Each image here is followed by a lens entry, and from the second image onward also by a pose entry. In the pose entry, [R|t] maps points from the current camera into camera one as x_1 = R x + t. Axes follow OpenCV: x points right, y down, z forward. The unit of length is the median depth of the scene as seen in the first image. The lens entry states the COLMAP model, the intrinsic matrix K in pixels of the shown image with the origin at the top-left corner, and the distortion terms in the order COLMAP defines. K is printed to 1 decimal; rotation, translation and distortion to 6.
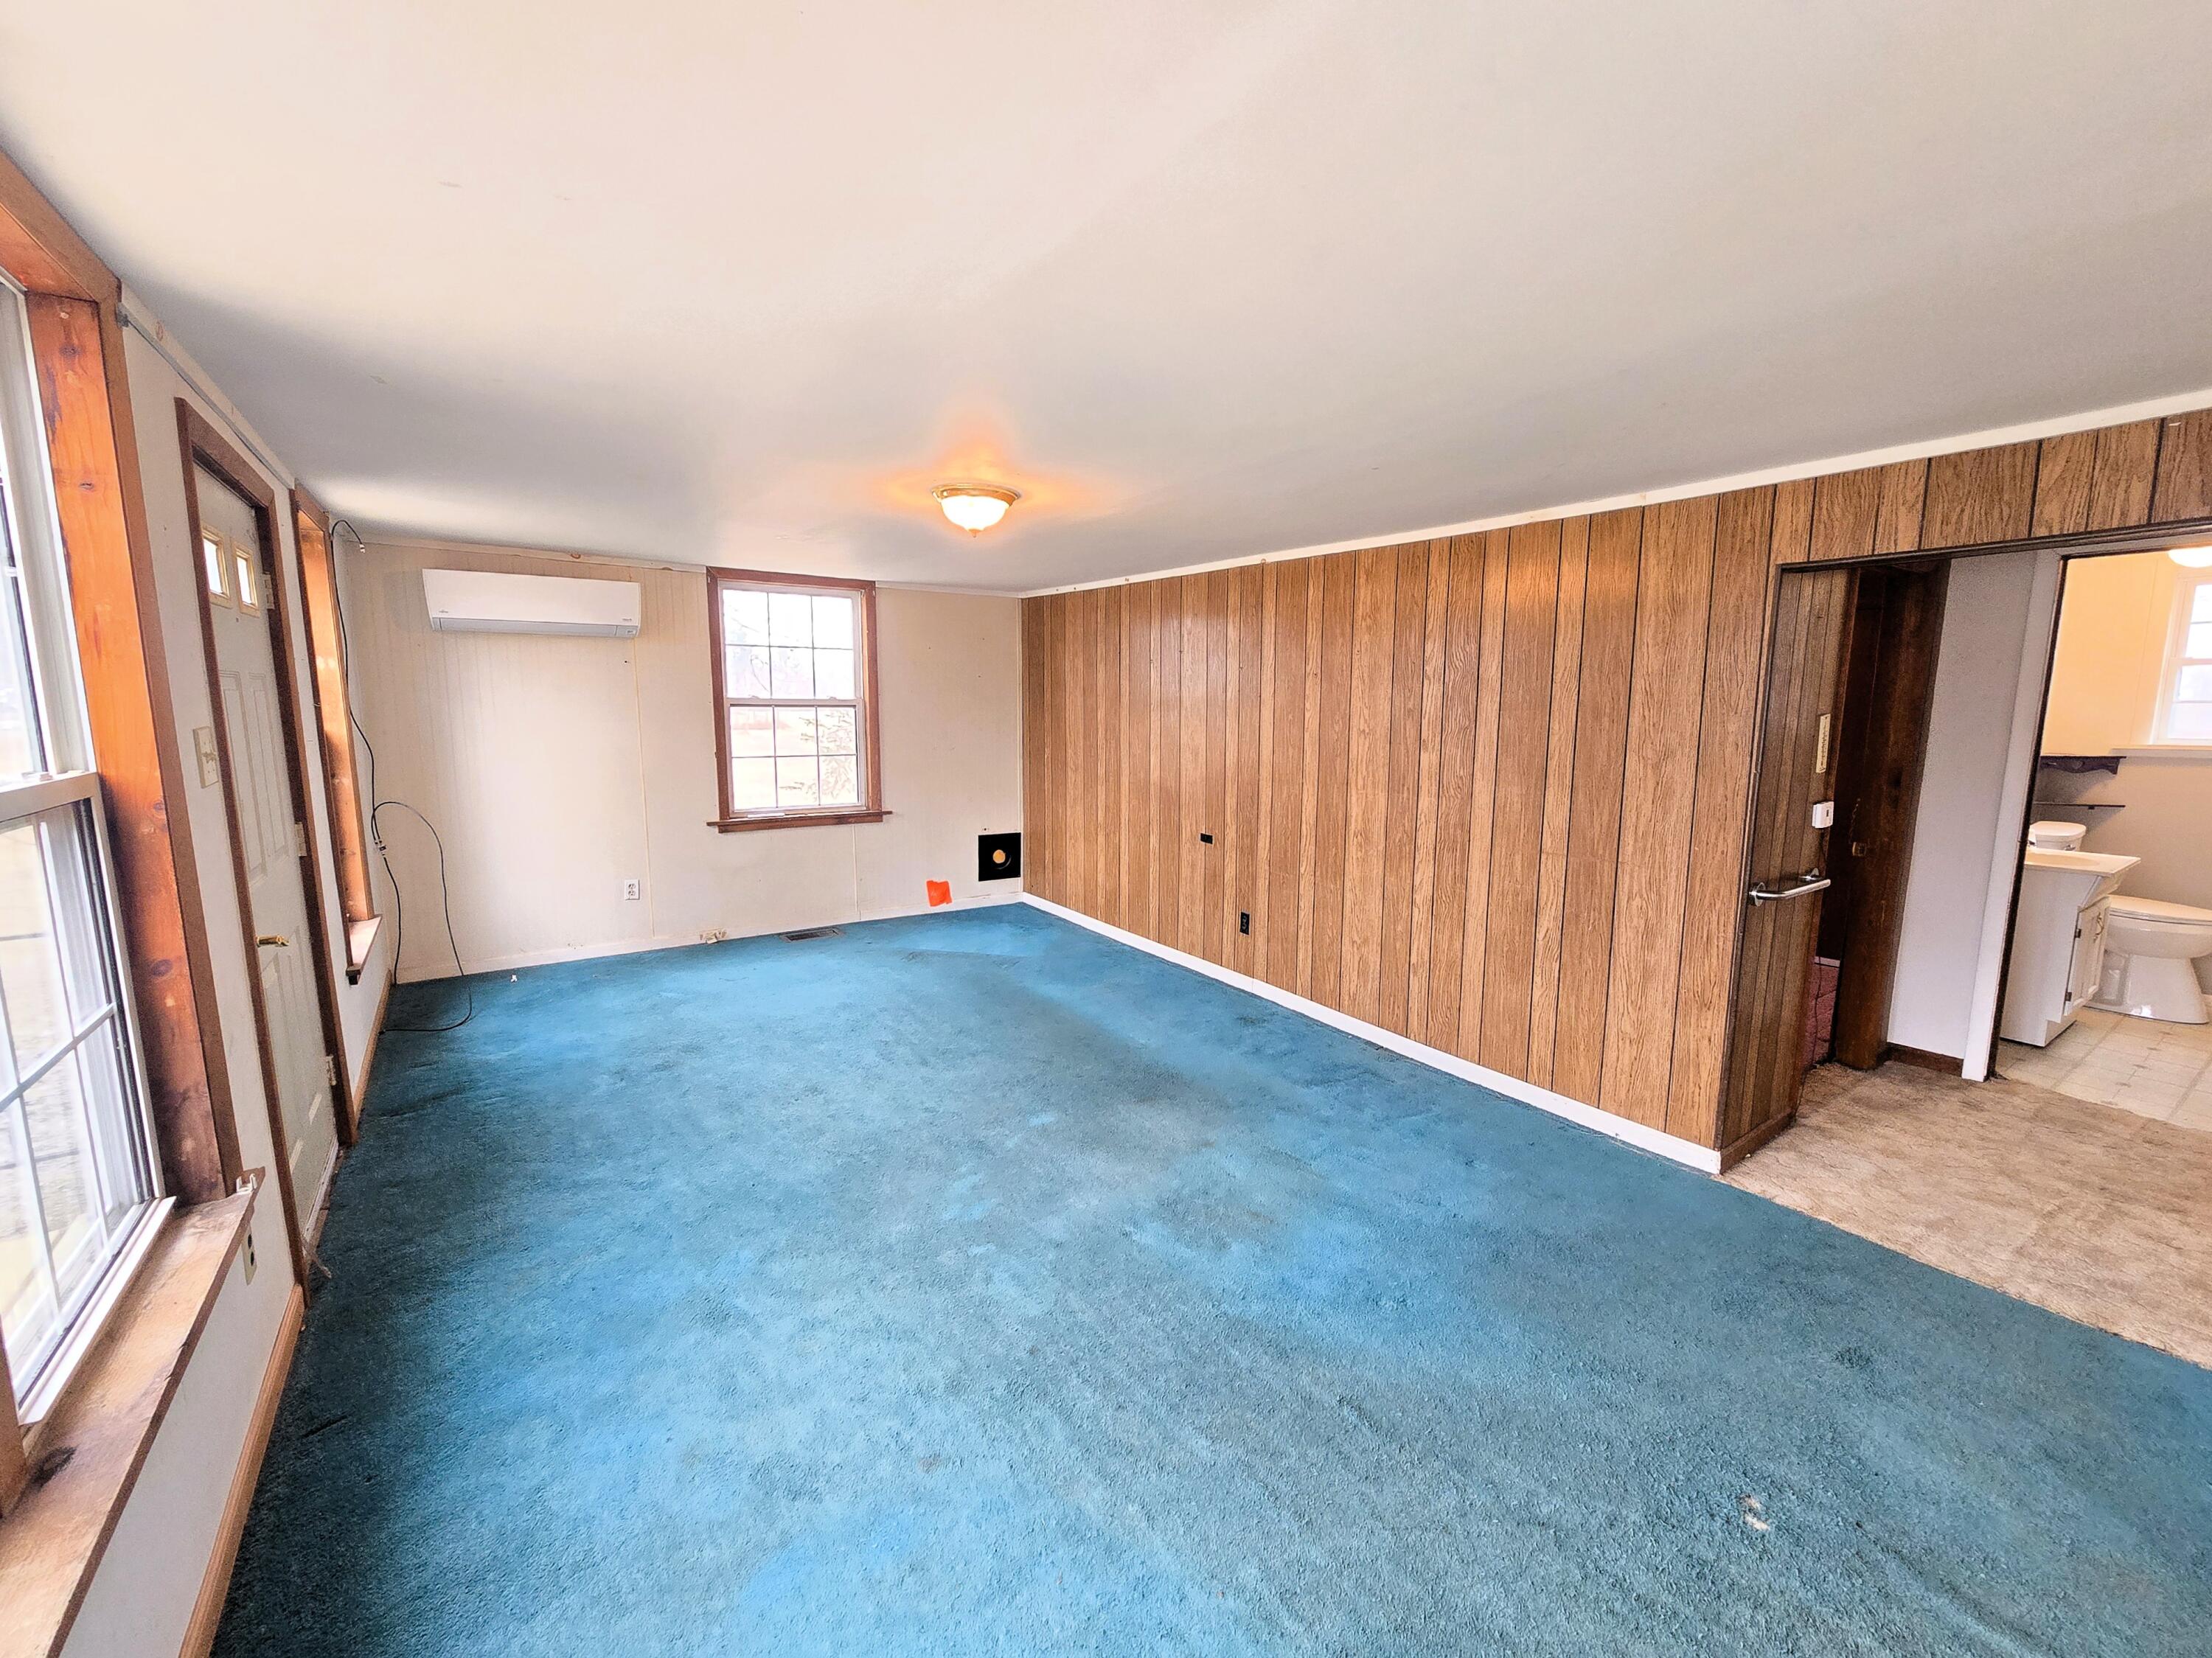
lens RADIAL K [[905.0, 0, 1118.1], [0, 905.0, 823.8], [0, 0, 1]] dist [-0.008895, -0.000383]
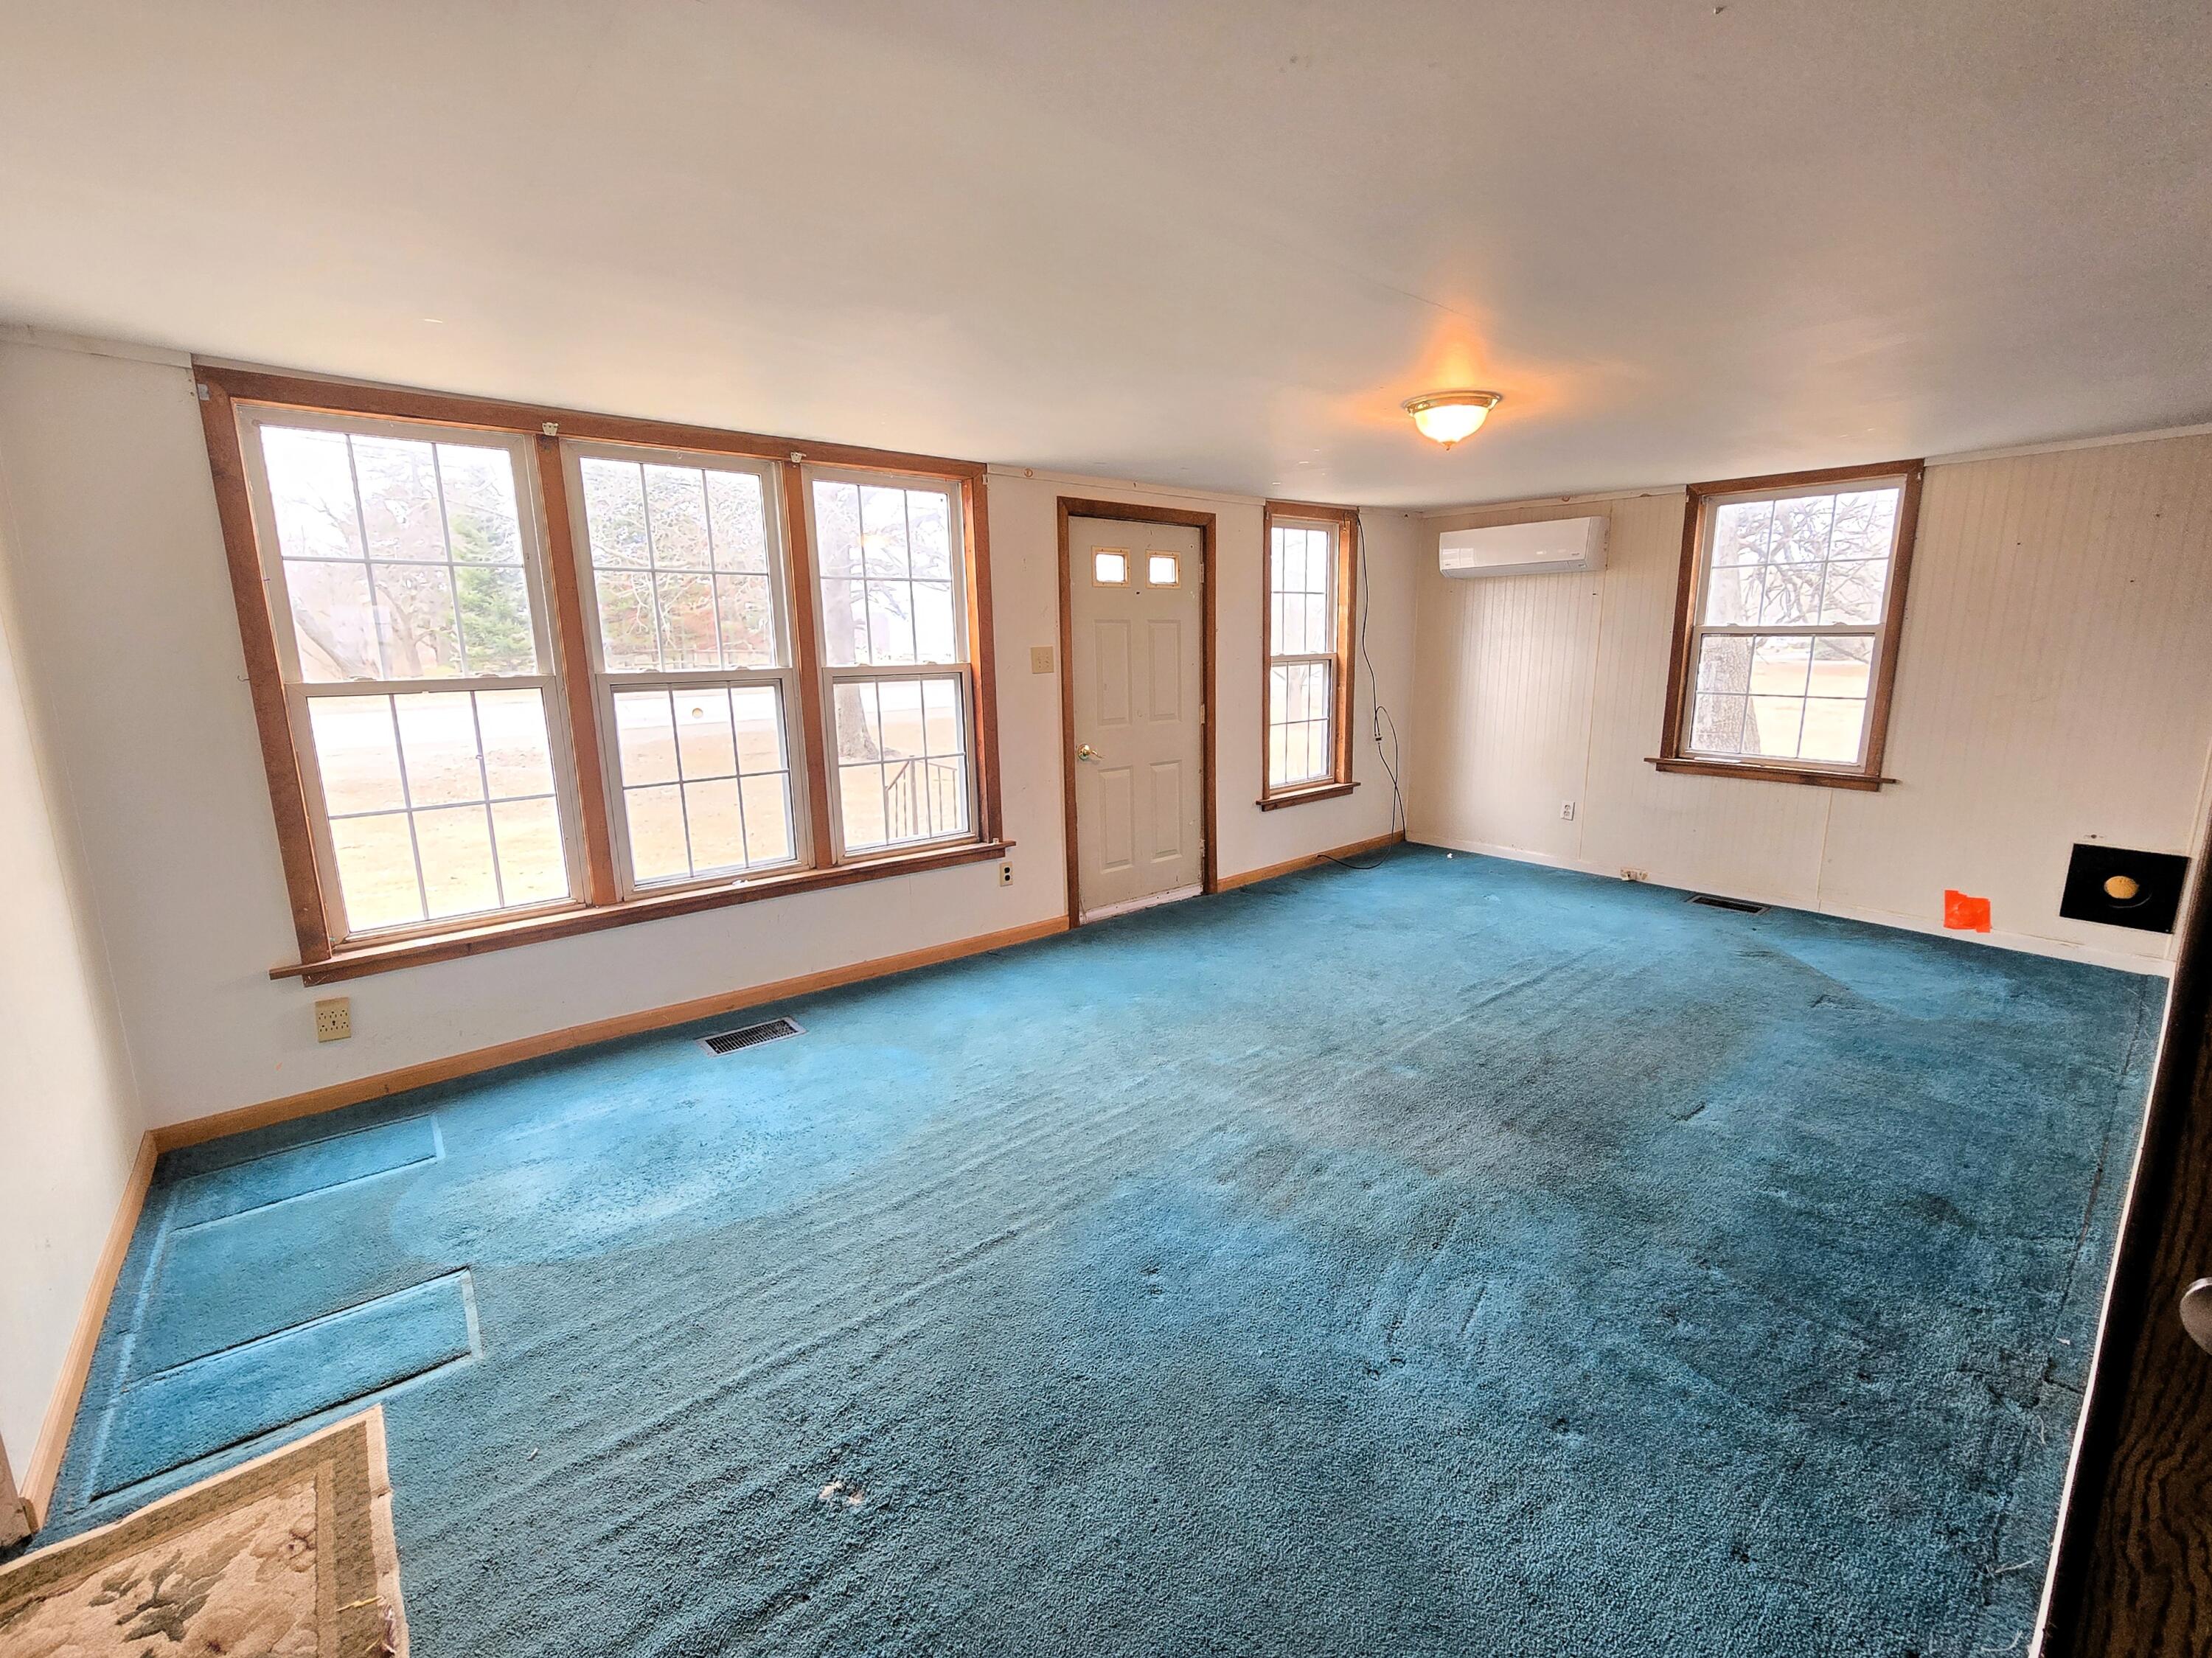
lens RADIAL K [[976.3, 0, 1175.3], [0, 976.3, 833.1], [0, 0, 1]] dist [0.000939, 0.000041]
pose [[0.110541, 0.185337, -0.976438, 0.609524], [-0.123450, 0.977411, 0.171546, -0.046292], [0.986175, 0.101579, 0.130924, 0.434447]]
